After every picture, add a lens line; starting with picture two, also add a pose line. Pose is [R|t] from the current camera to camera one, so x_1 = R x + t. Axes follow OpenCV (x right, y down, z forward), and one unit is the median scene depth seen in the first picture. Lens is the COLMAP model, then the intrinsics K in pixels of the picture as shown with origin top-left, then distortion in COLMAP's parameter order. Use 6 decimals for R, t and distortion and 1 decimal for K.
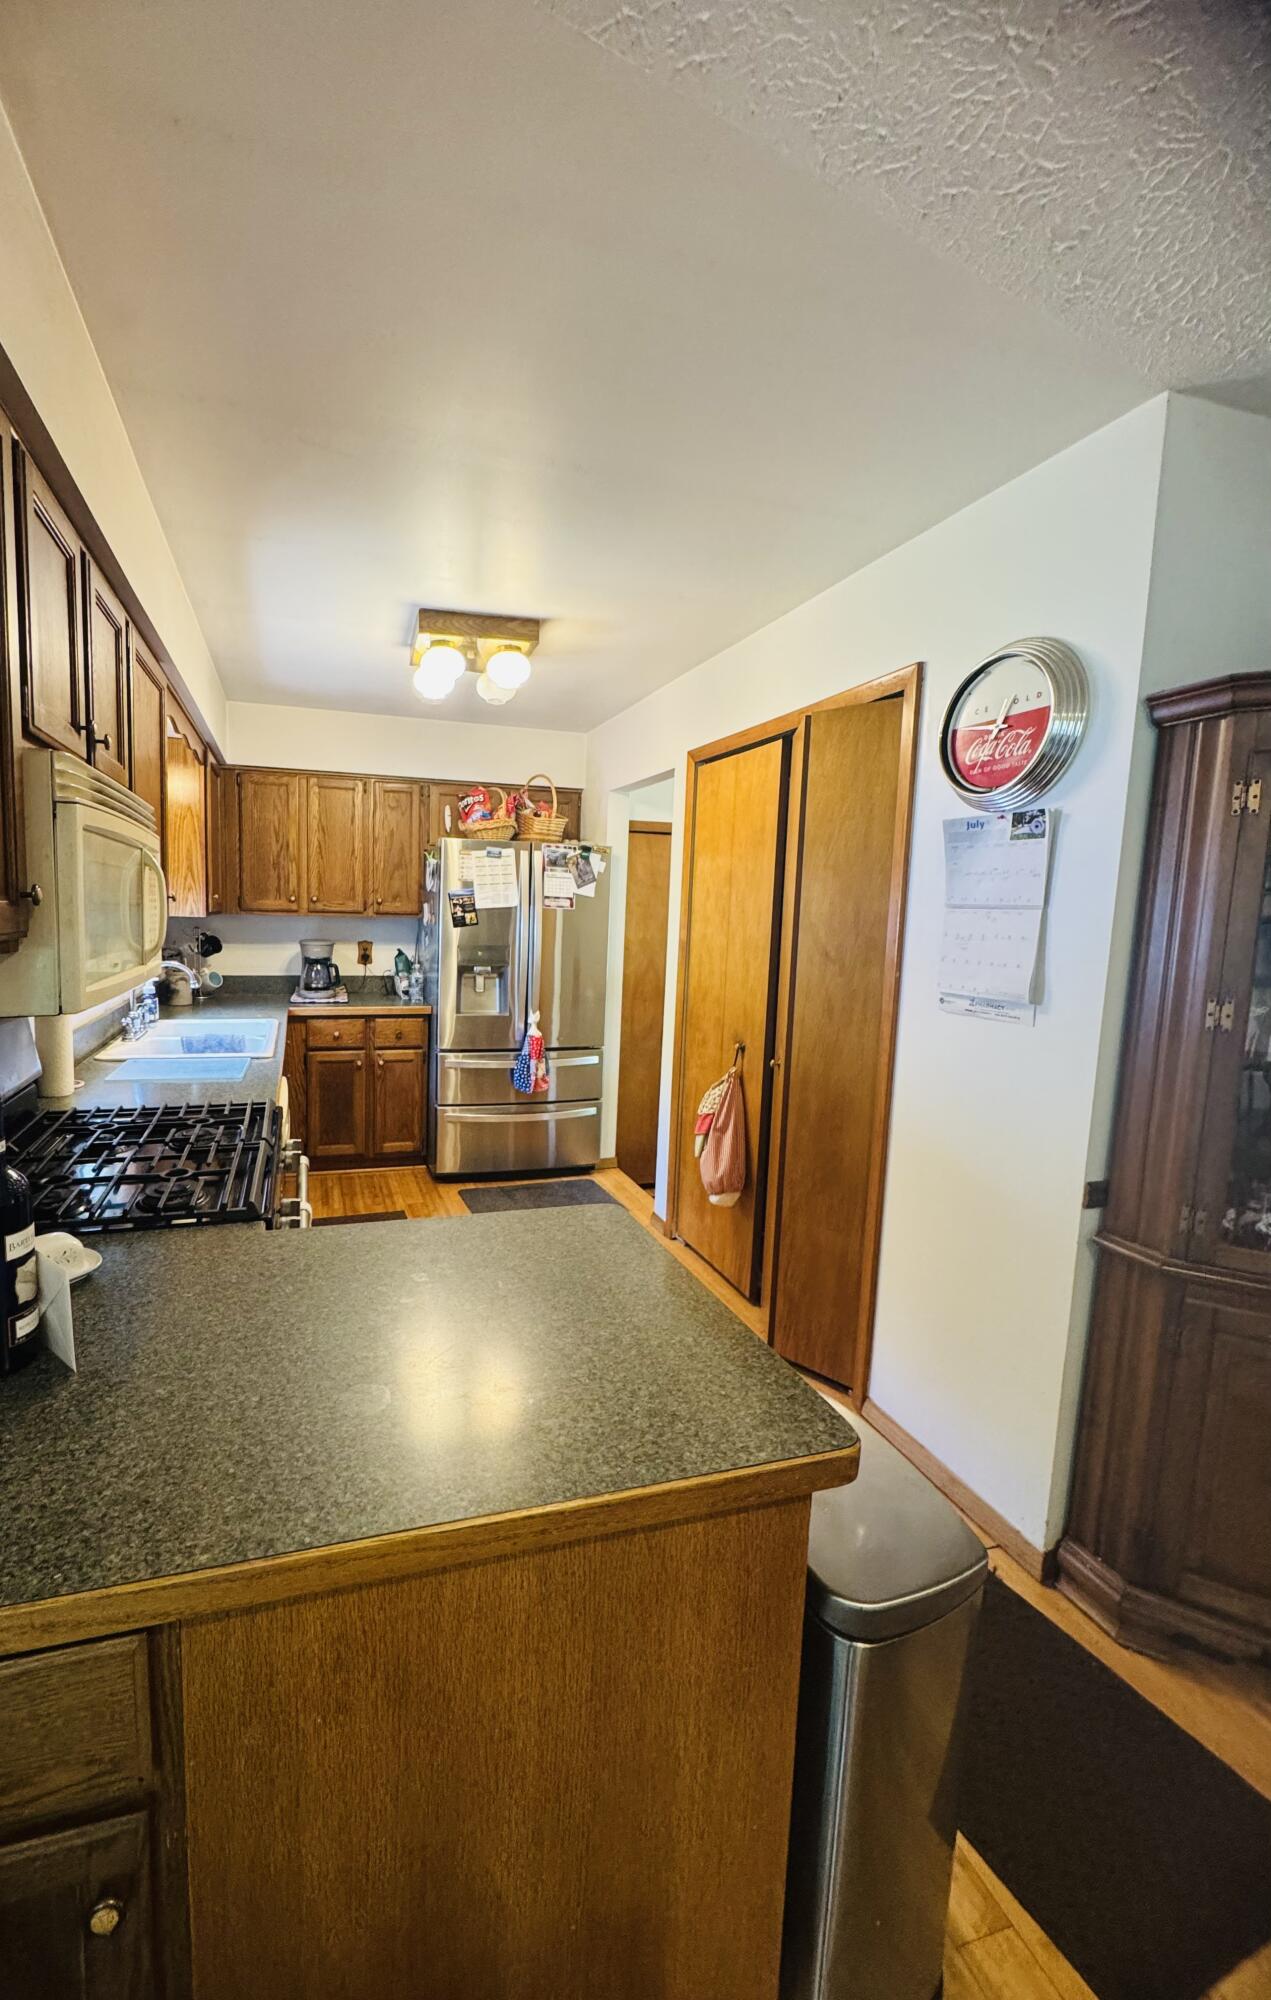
lens RADIAL K [[812.3, 0, 524.8], [0, 812.3, 1000.3], [0, 0, 1]] dist [-0.002645, -0.000129]
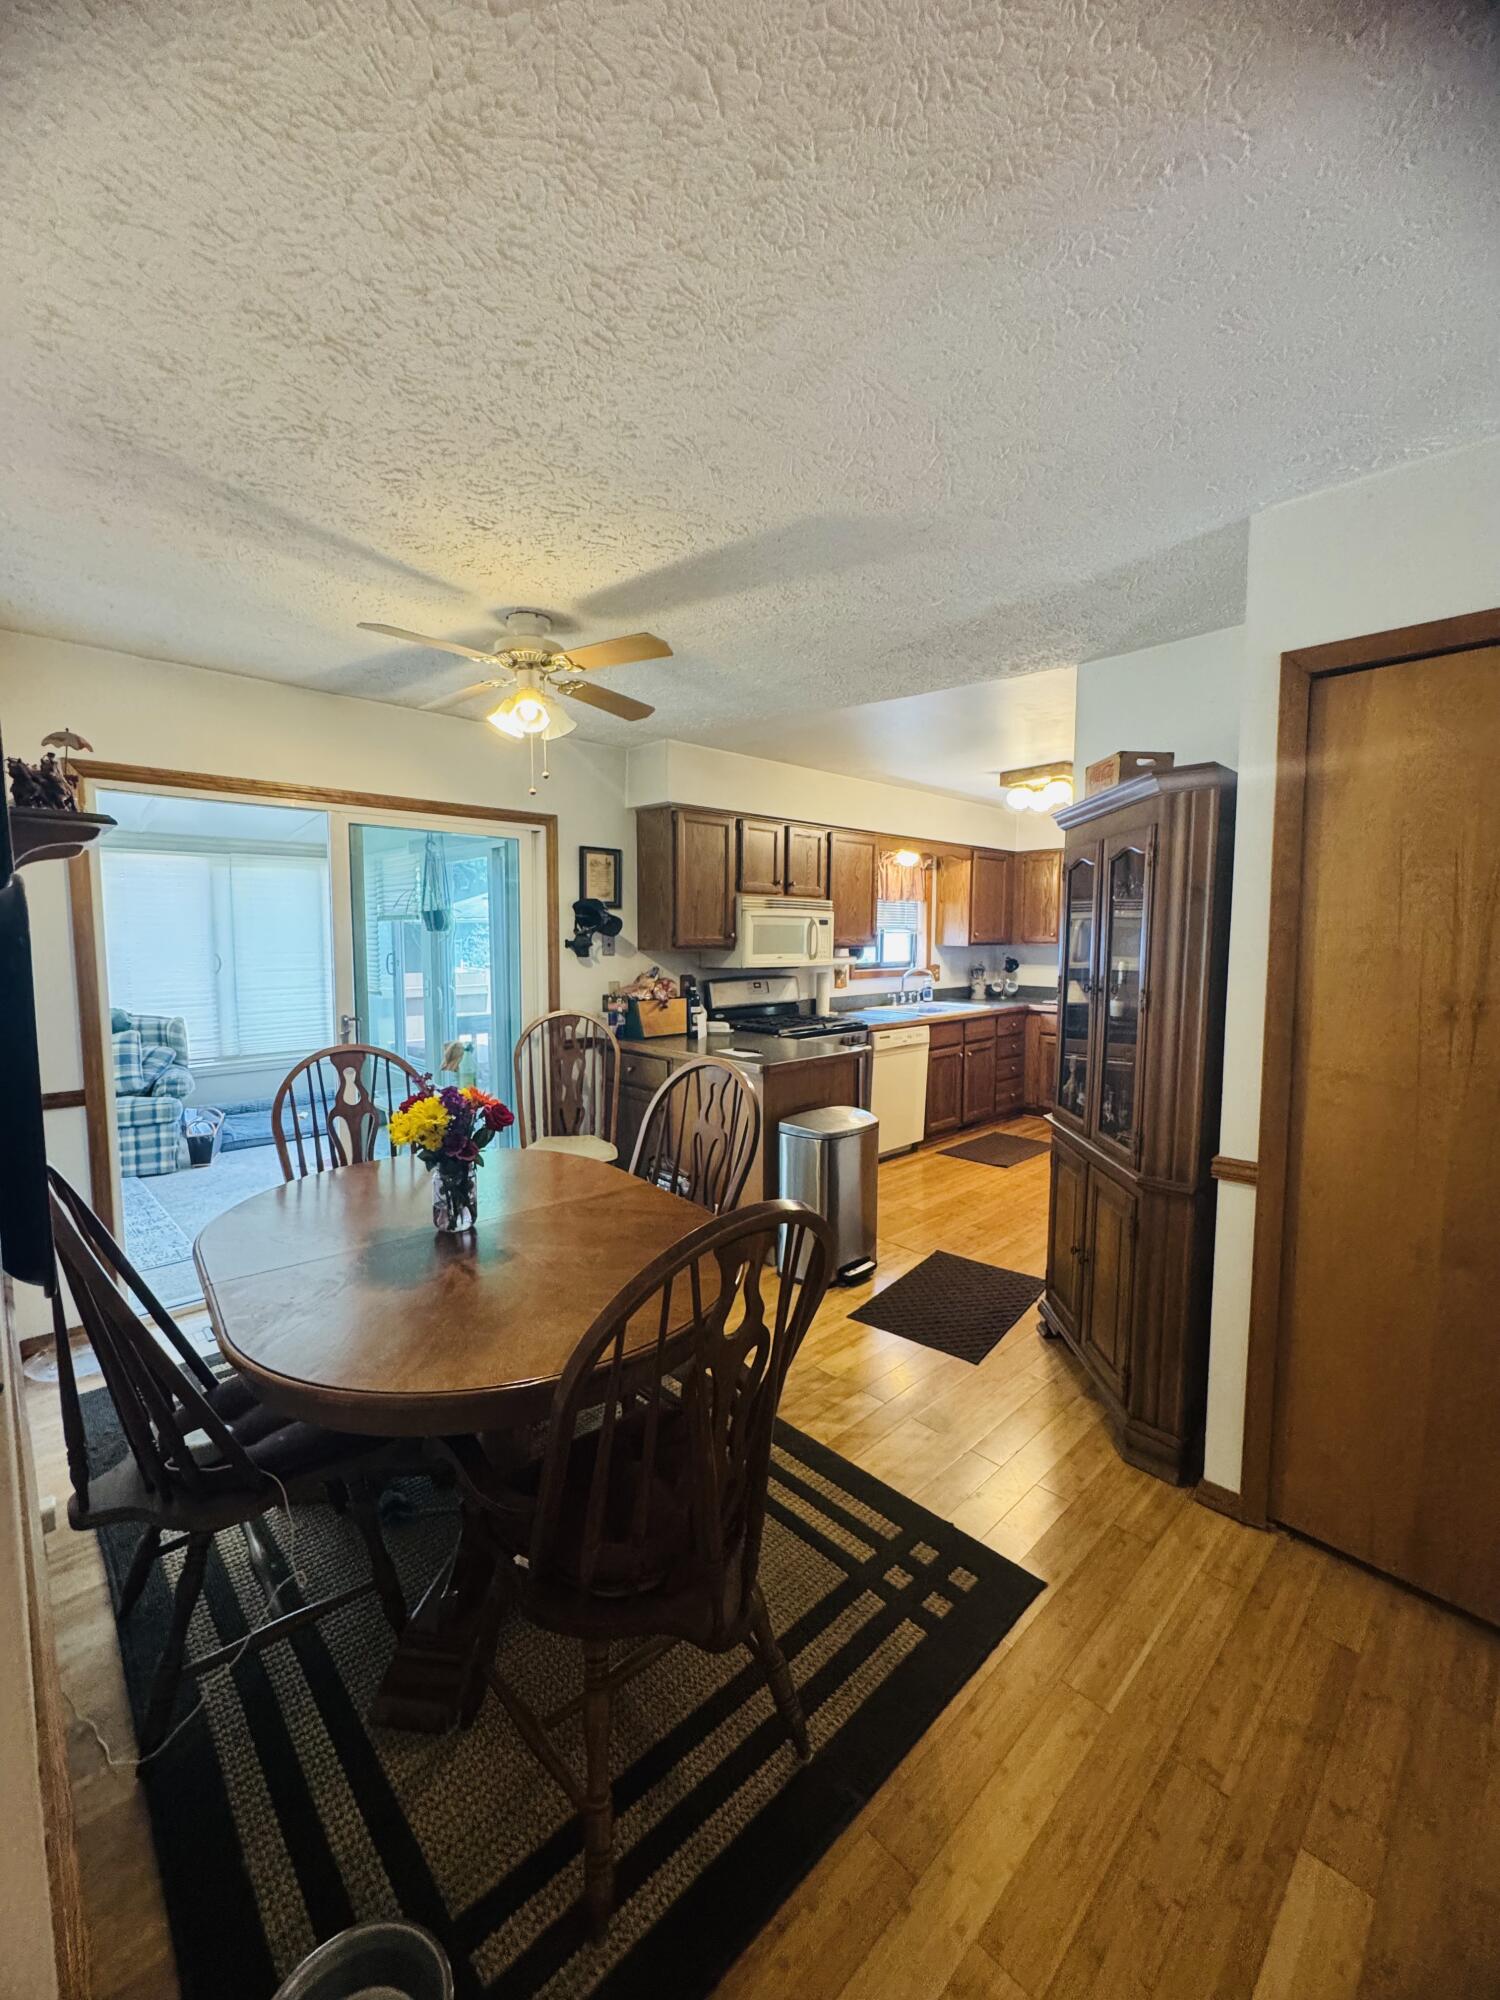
lens RADIAL K [[804.6, 0, 748.0], [0, 804.6, 1000.1], [0, 0, 1]] dist [-0.003808, -0.000342]
pose [[0.477674, 0.051756, -0.877011, 0.778869], [-0.091856, 0.995734, 0.008731, 0.035884], [0.873722, 0.076388, 0.480390, -0.200771]]
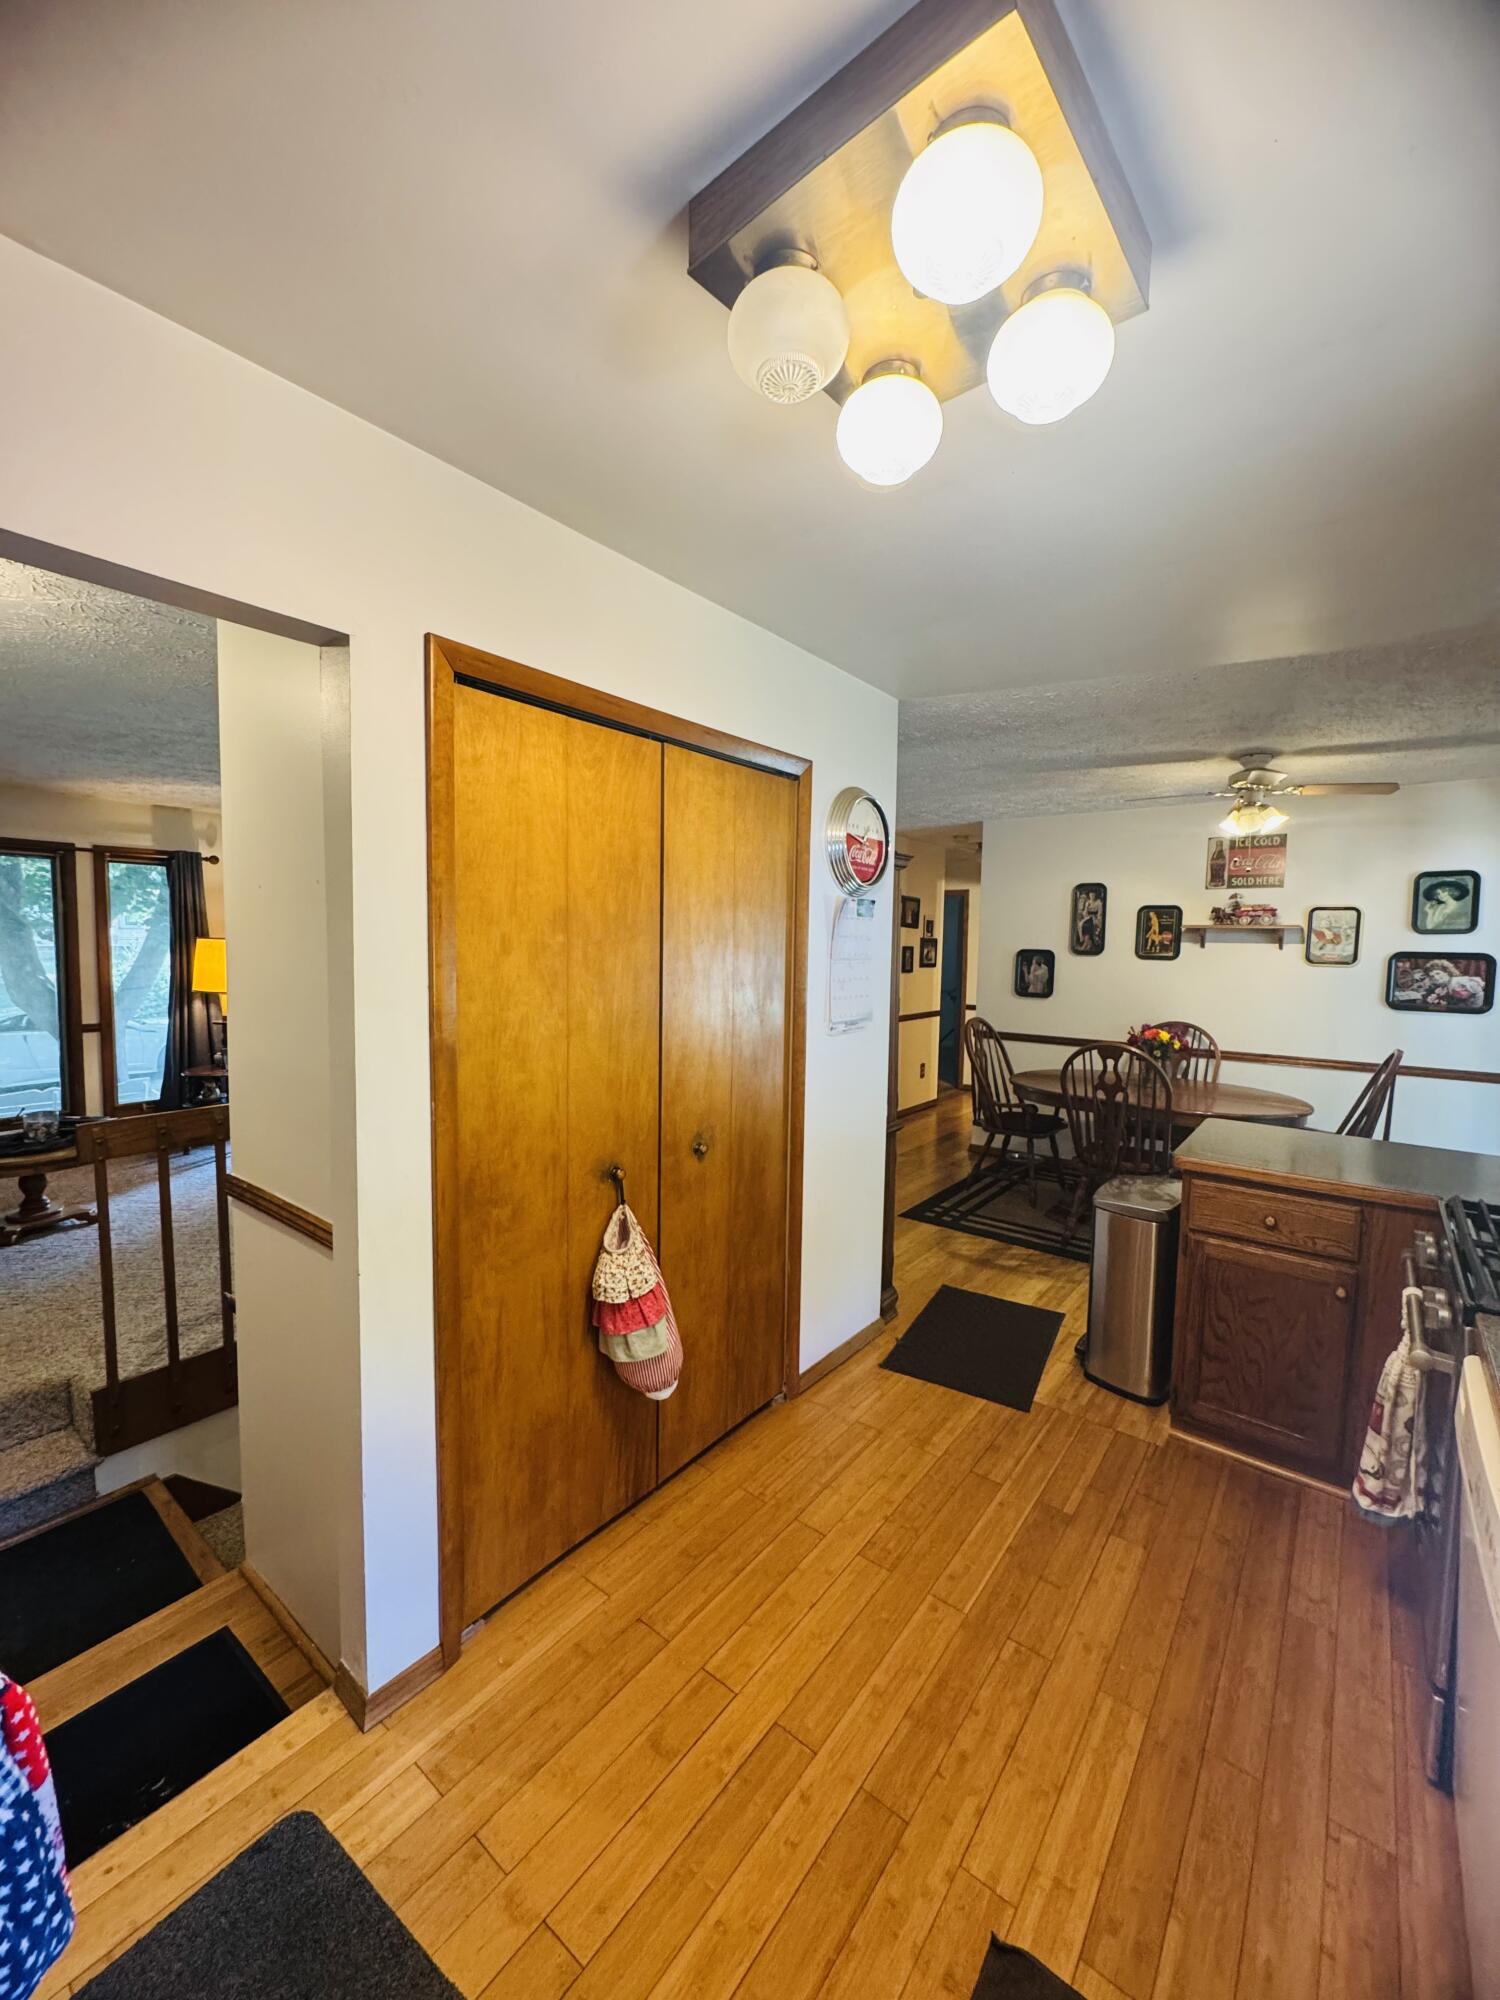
lens RADIAL K [[804.6, 0, 751.2], [0, 804.6, 1000.2], [0, 0, 1]] dist [-0.003808, -0.000342]
pose [[-0.600025, -0.092167, 0.794654, -0.228711], [0.062489, 0.984906, 0.161417, -0.133494], [-0.797537, 0.146512, -0.585209, 0.926994]]
